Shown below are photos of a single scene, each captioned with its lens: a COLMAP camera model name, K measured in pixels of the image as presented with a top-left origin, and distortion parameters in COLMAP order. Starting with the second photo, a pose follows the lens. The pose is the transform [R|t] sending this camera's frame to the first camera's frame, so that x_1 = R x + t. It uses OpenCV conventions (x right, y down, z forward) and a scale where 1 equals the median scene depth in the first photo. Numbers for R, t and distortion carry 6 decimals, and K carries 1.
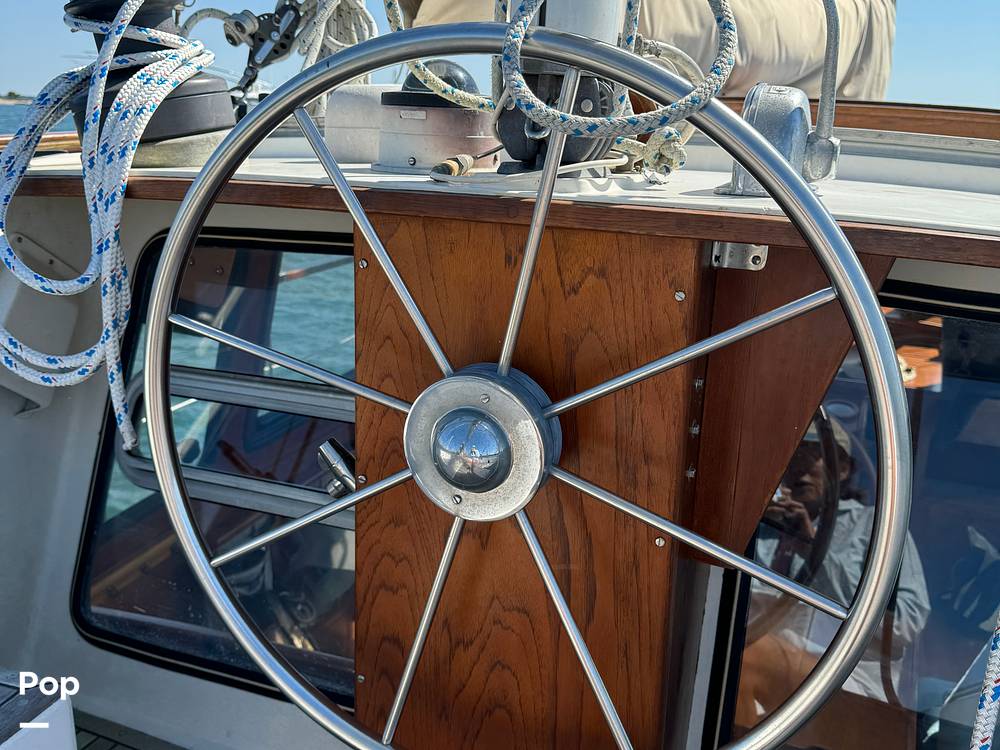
lens RADIAL K [[921.6, 0, 500.0], [0, 921.6, 375.0], [0, 0, 1]] dist [0.053974, -0.006077]
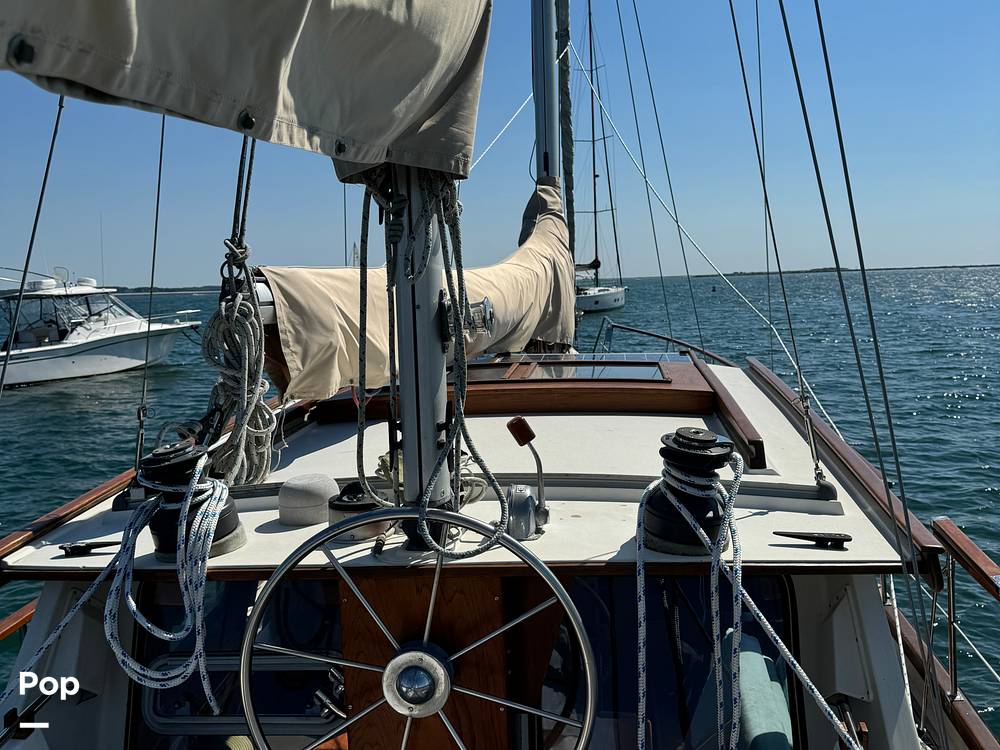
lens RADIAL K [[921.6, 0, 500.0], [0, 921.6, 375.0], [0, 0, 1]] dist [0.053974, -0.006077]
pose [[0.946629, -0.097259, 0.307302, -0.429801], [0.136807, 0.984489, -0.109843, -0.359185], [-0.291852, 0.146022, 0.945251, -1.203611]]
